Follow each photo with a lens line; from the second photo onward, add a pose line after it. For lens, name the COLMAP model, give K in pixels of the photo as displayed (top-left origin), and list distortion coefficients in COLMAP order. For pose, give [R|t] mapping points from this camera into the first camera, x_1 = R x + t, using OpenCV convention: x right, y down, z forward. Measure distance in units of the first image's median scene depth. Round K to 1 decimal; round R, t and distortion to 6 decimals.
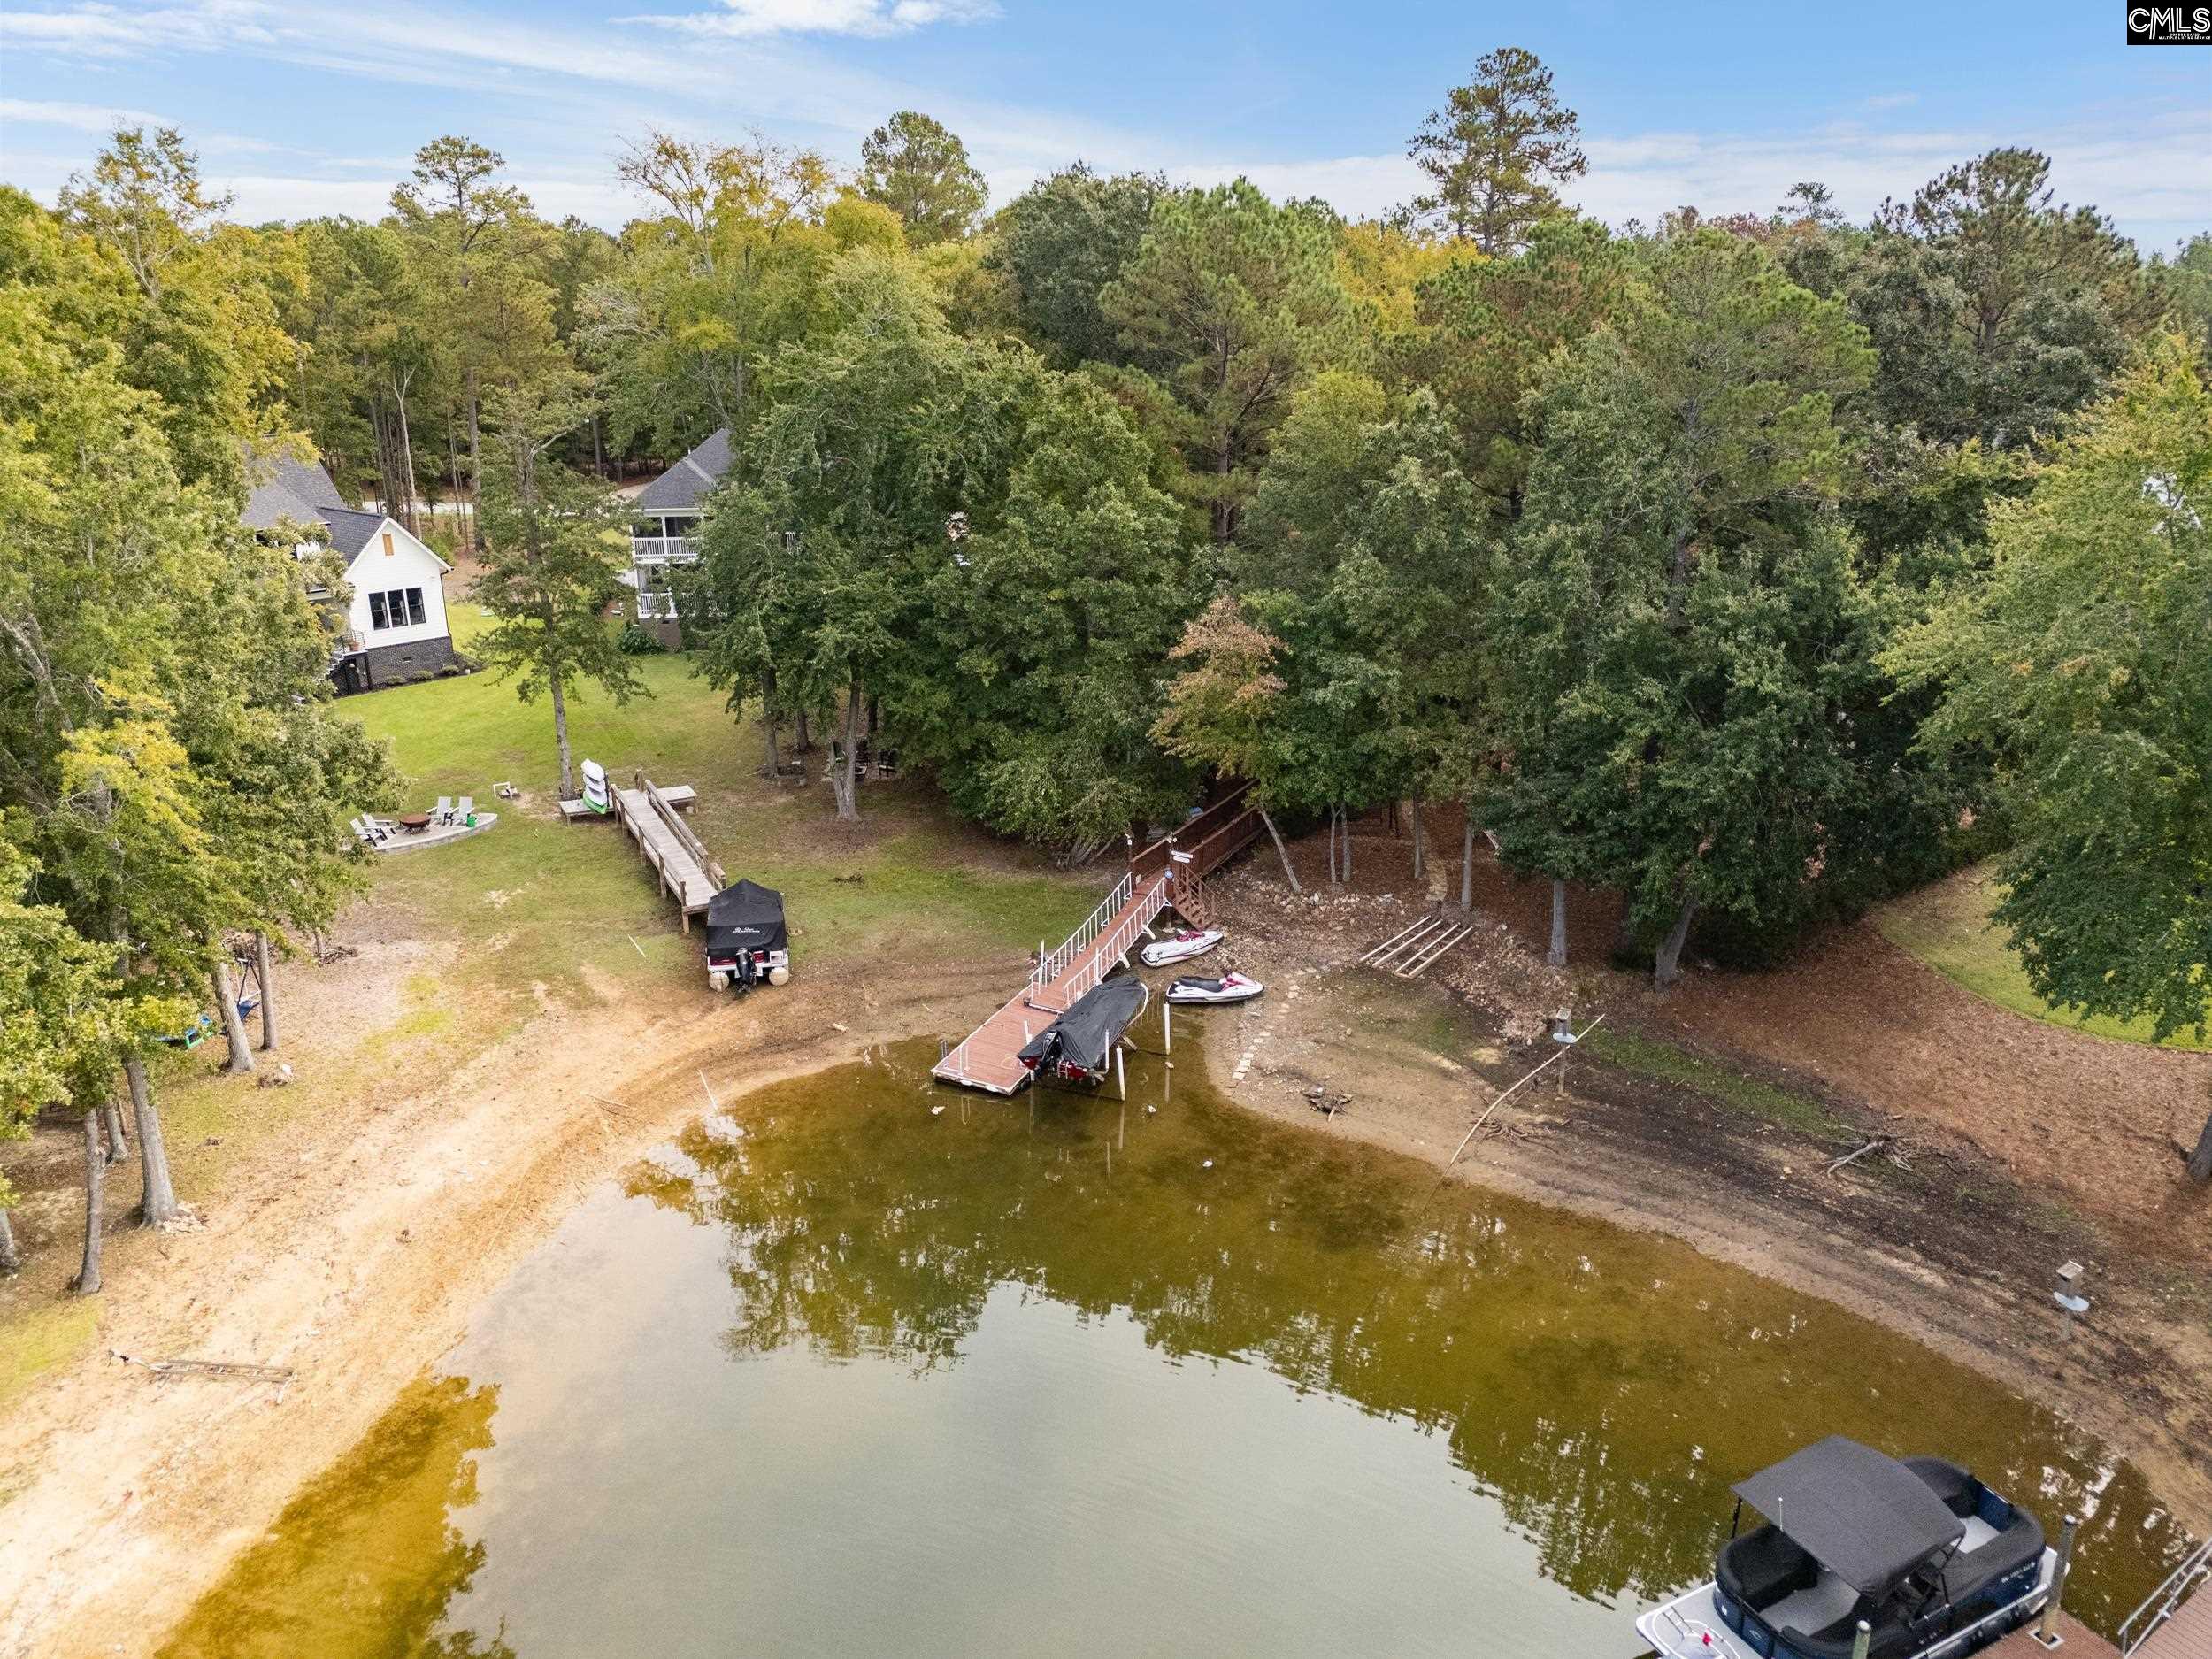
lens RADIAL K [[1631.6, 0, 1106.0], [0, 1631.6, 829.5], [0, 0, 1]] dist [0.081455, -0.074827]
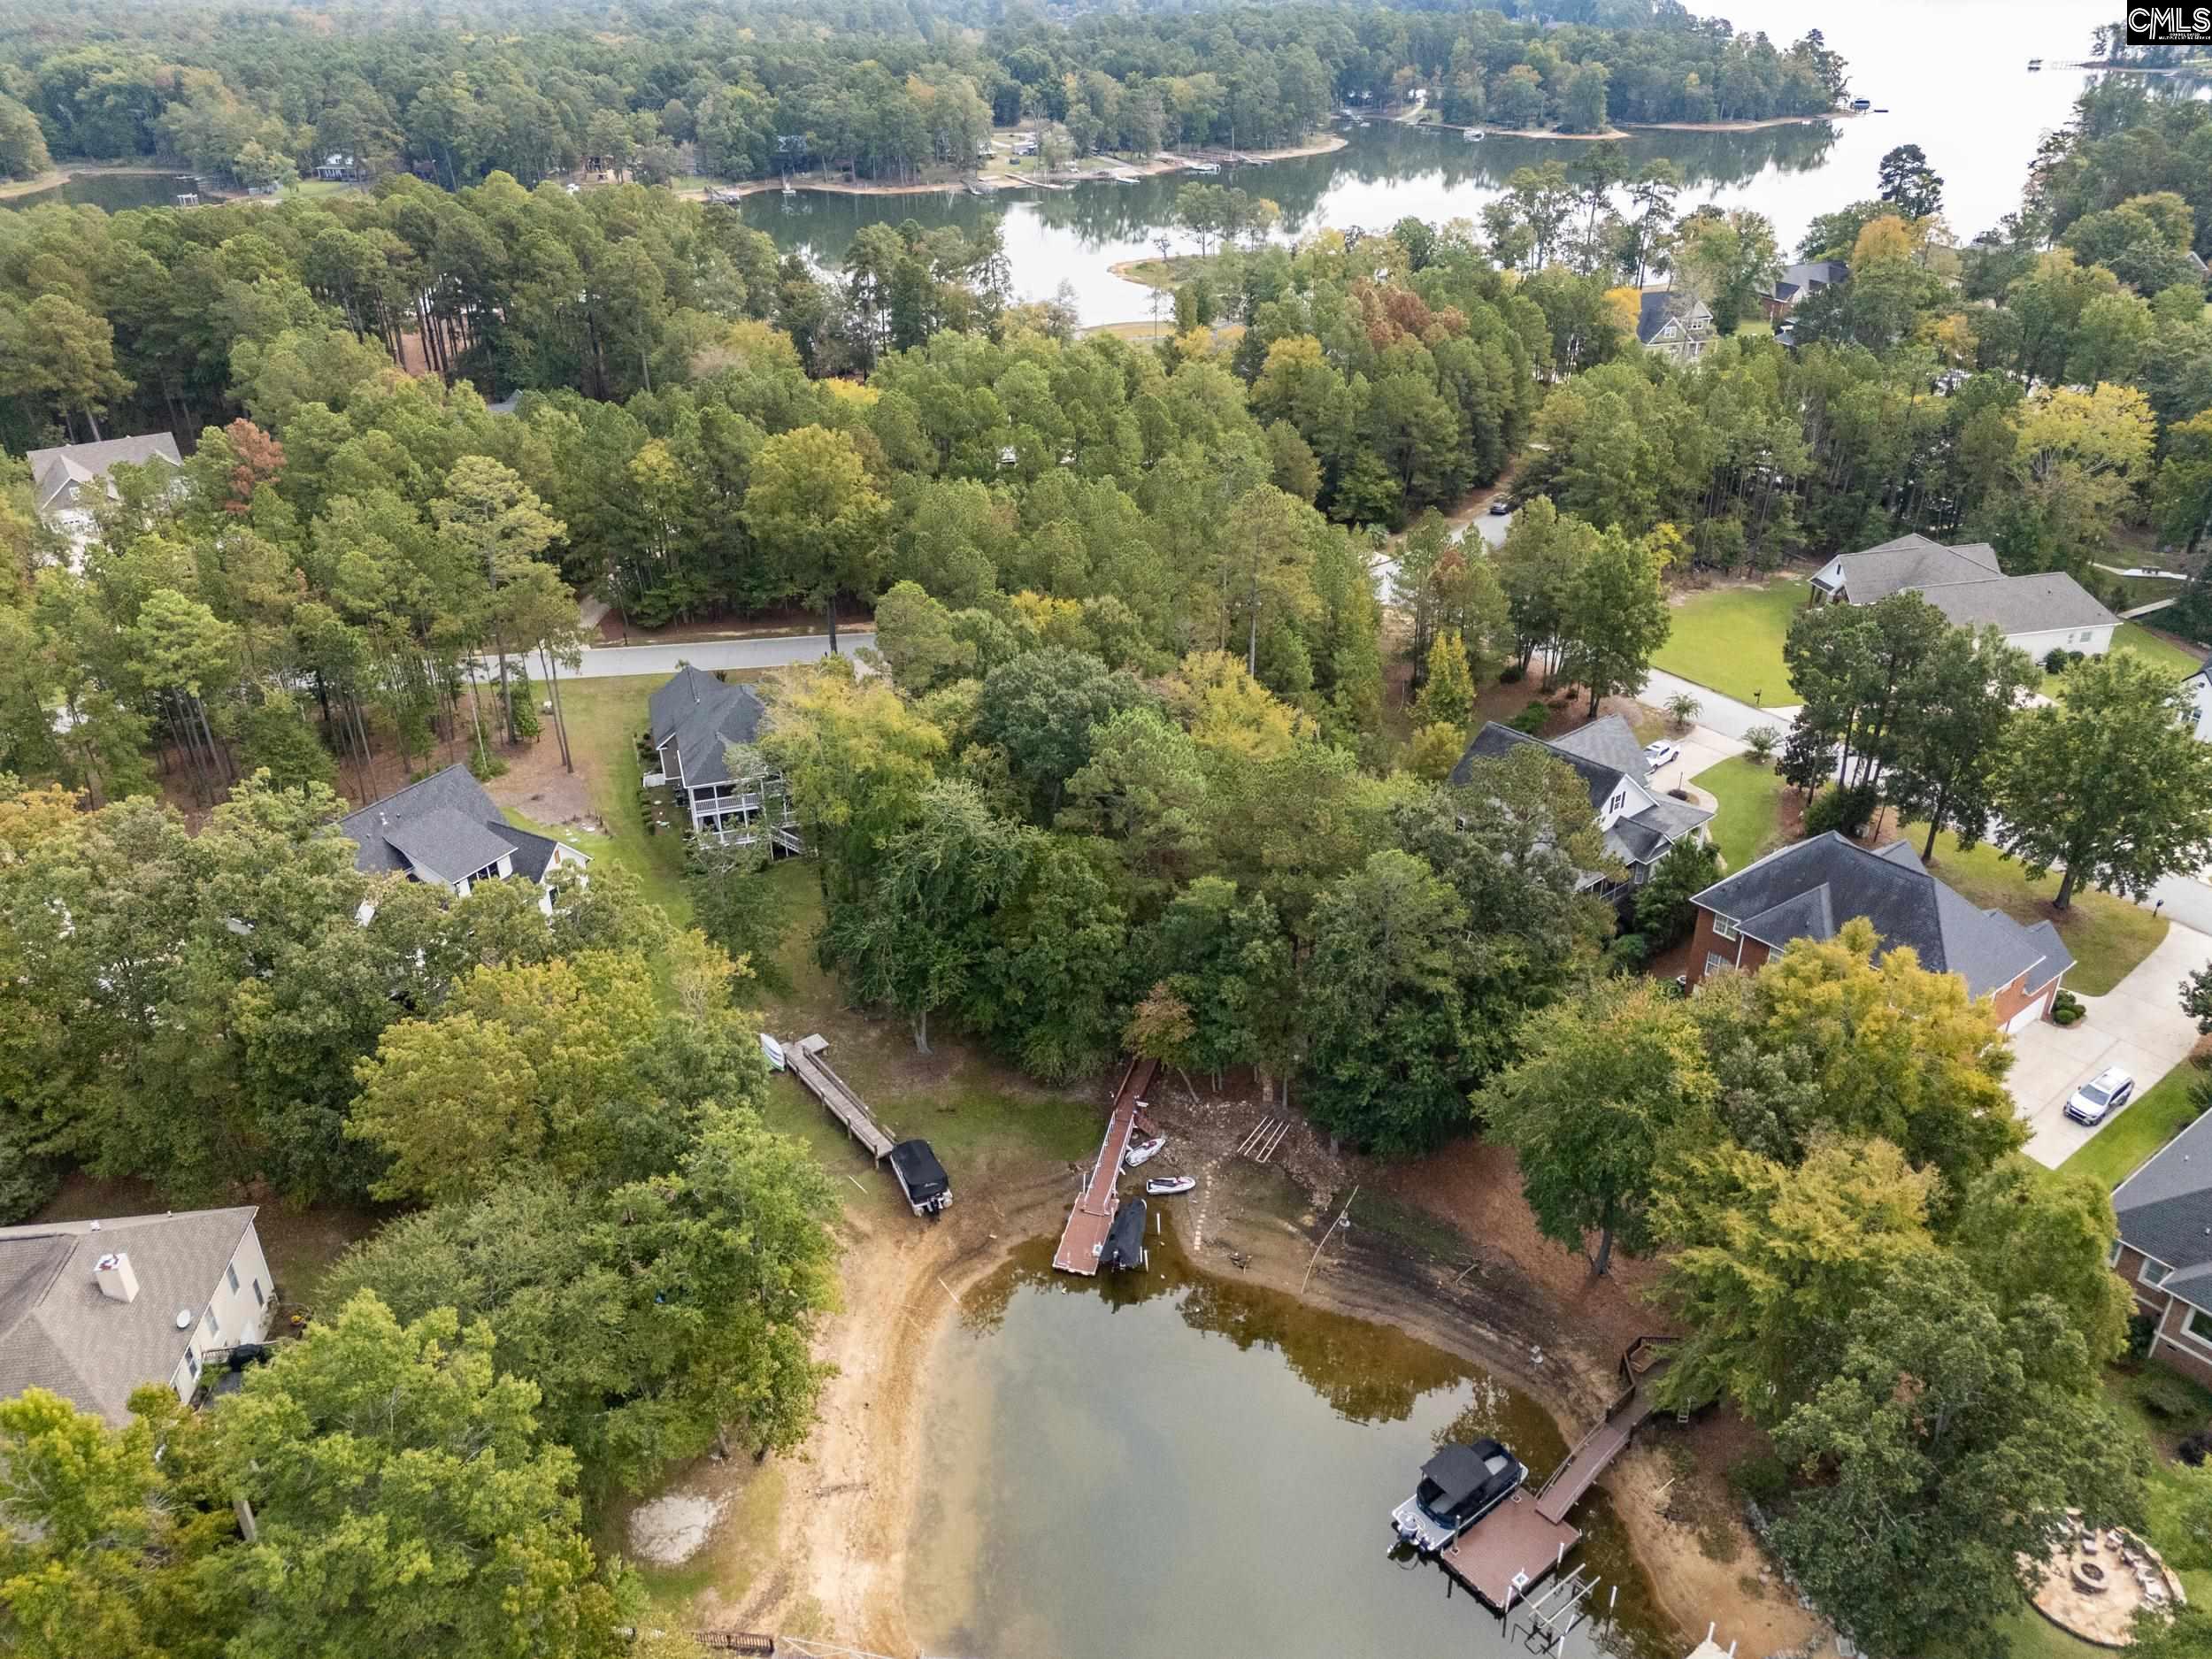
lens RADIAL K [[1631.6, 0, 1106.0], [0, 1631.6, 829.5], [0, 0, 1]] dist [0.081455, -0.074827]
pose [[0.981686, -0.094036, 0.165679, -0.278377], [0.061679, 0.979727, 0.190608, -0.659142], [-0.180244, -0.176898, 0.967584, -0.778025]]
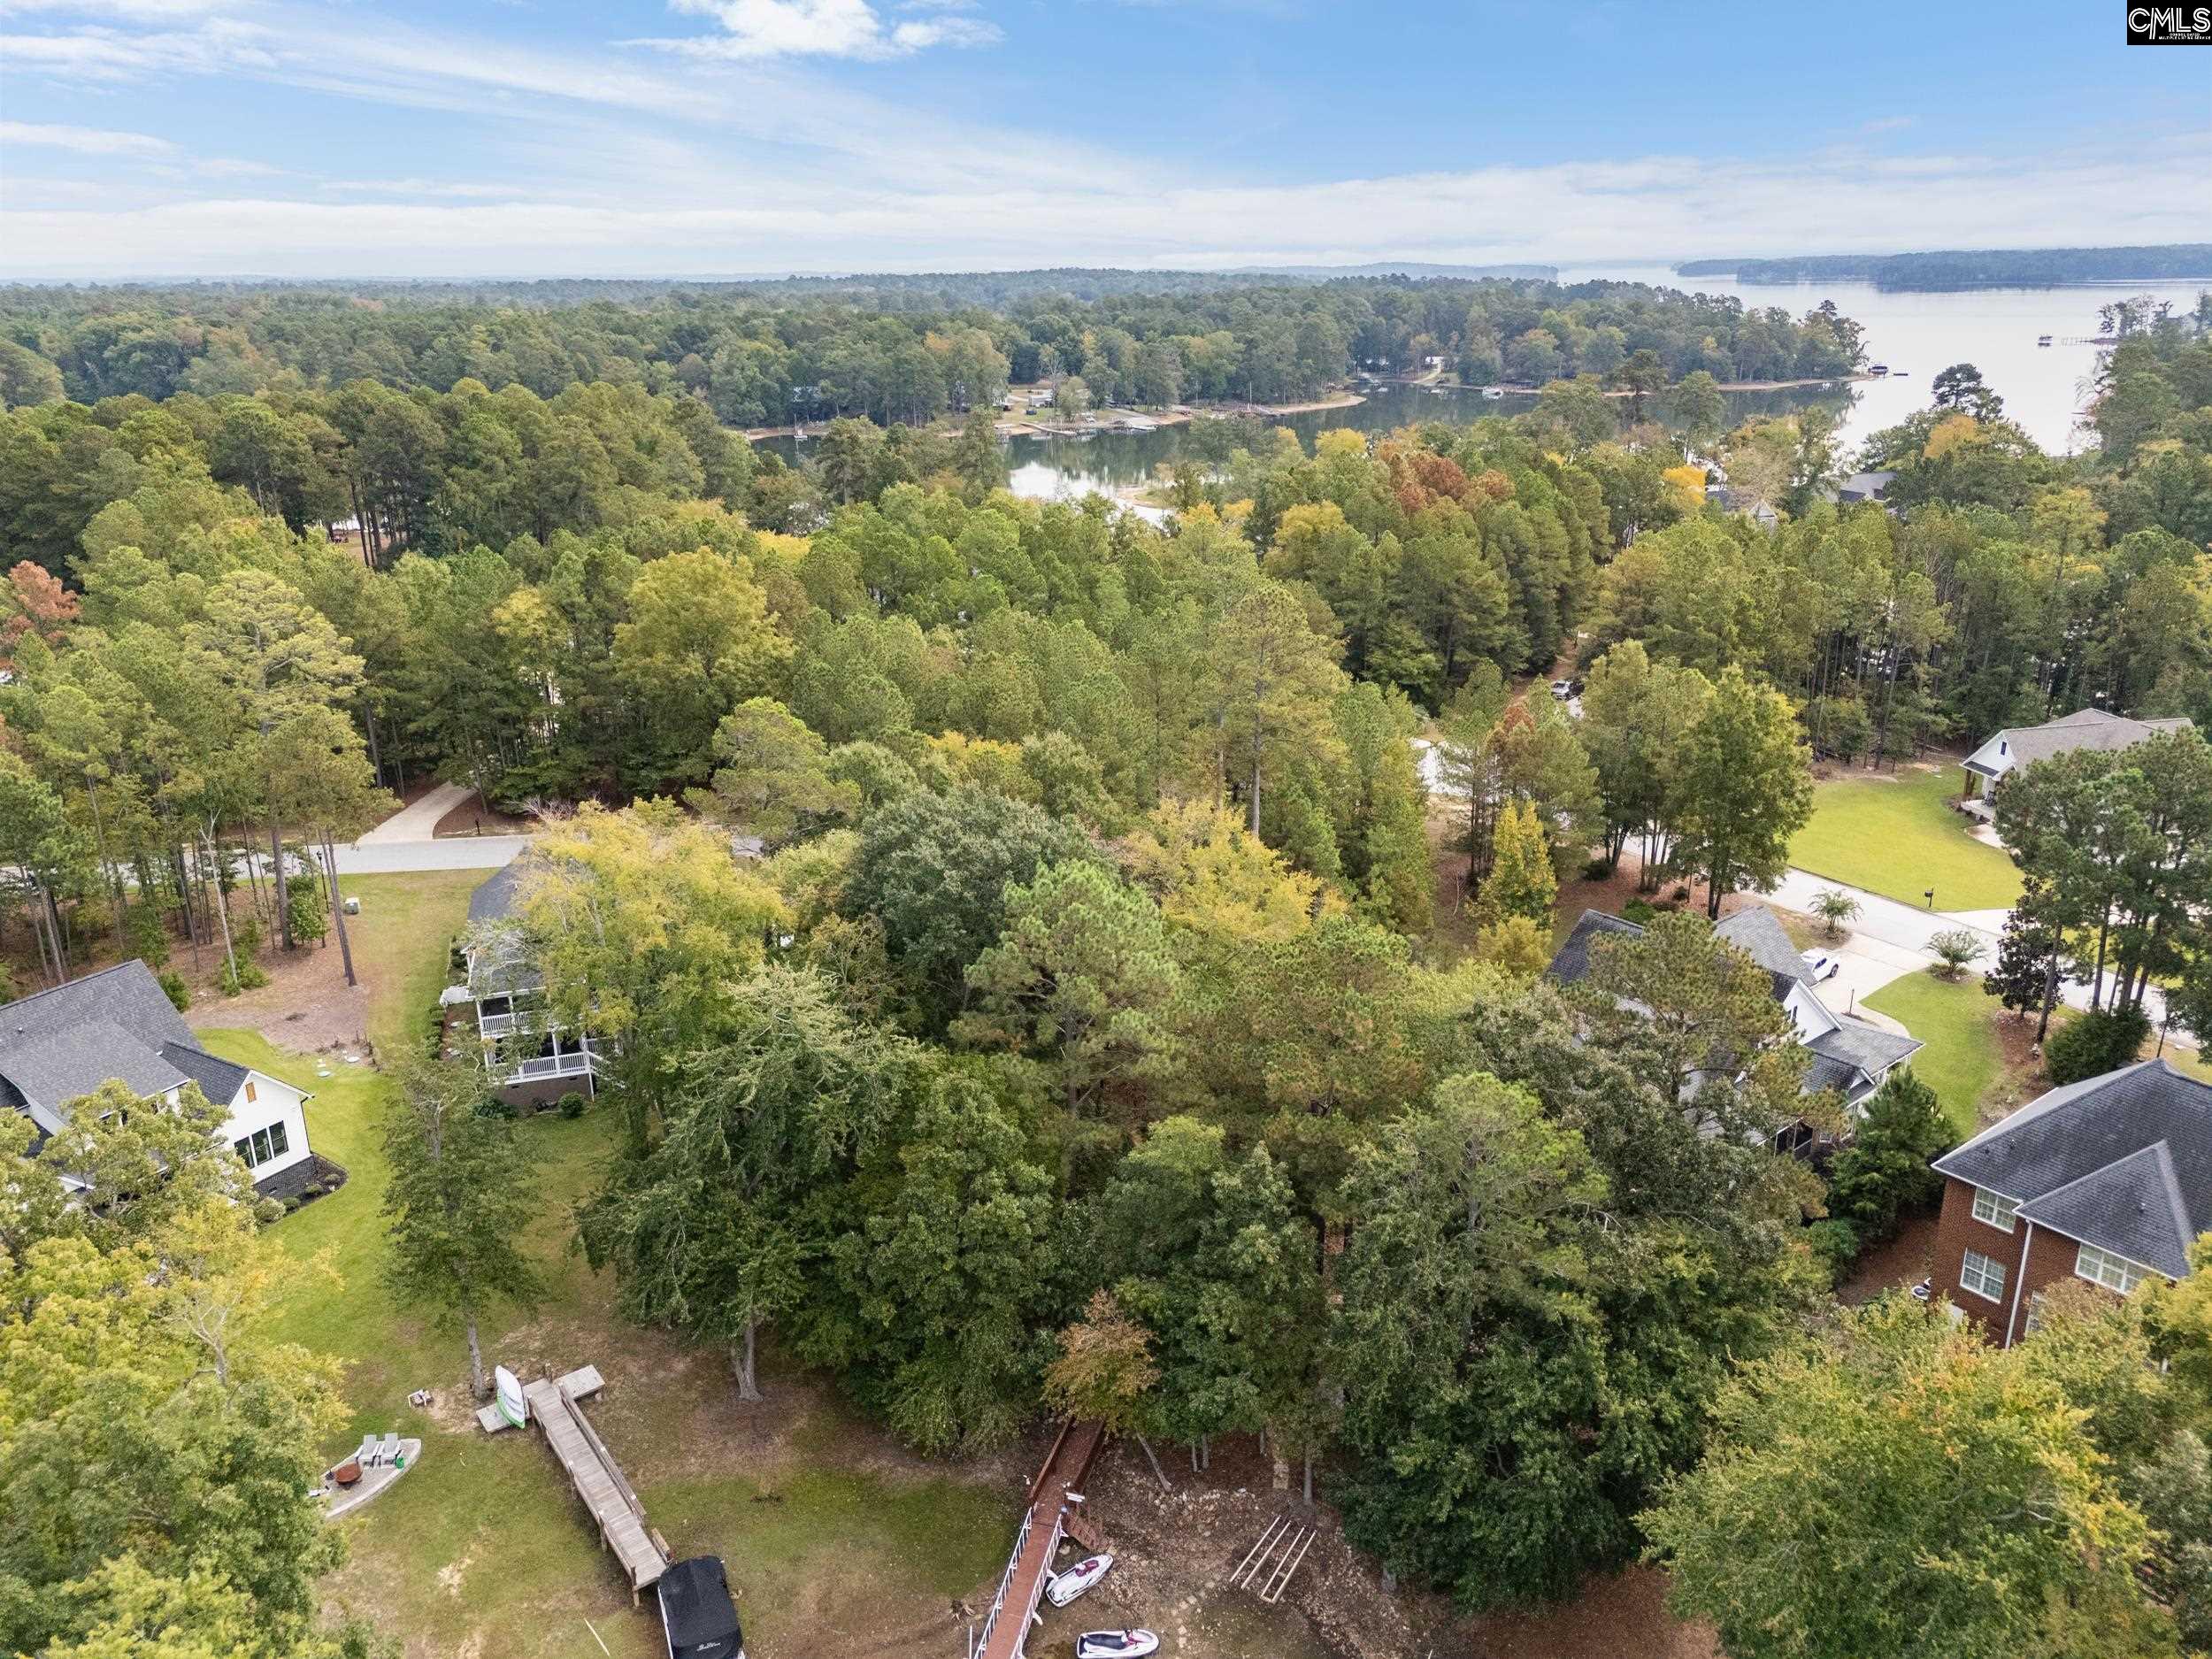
lens RADIAL K [[1631.6, 0, 1106.0], [0, 1631.6, 829.5], [0, 0, 1]] dist [0.081455, -0.074827]
pose [[0.984873, -0.061781, 0.161889, -0.093127], [0.057923, 0.997916, 0.028448, -0.490722], [-0.163309, -0.018641, 0.986399, -0.164579]]
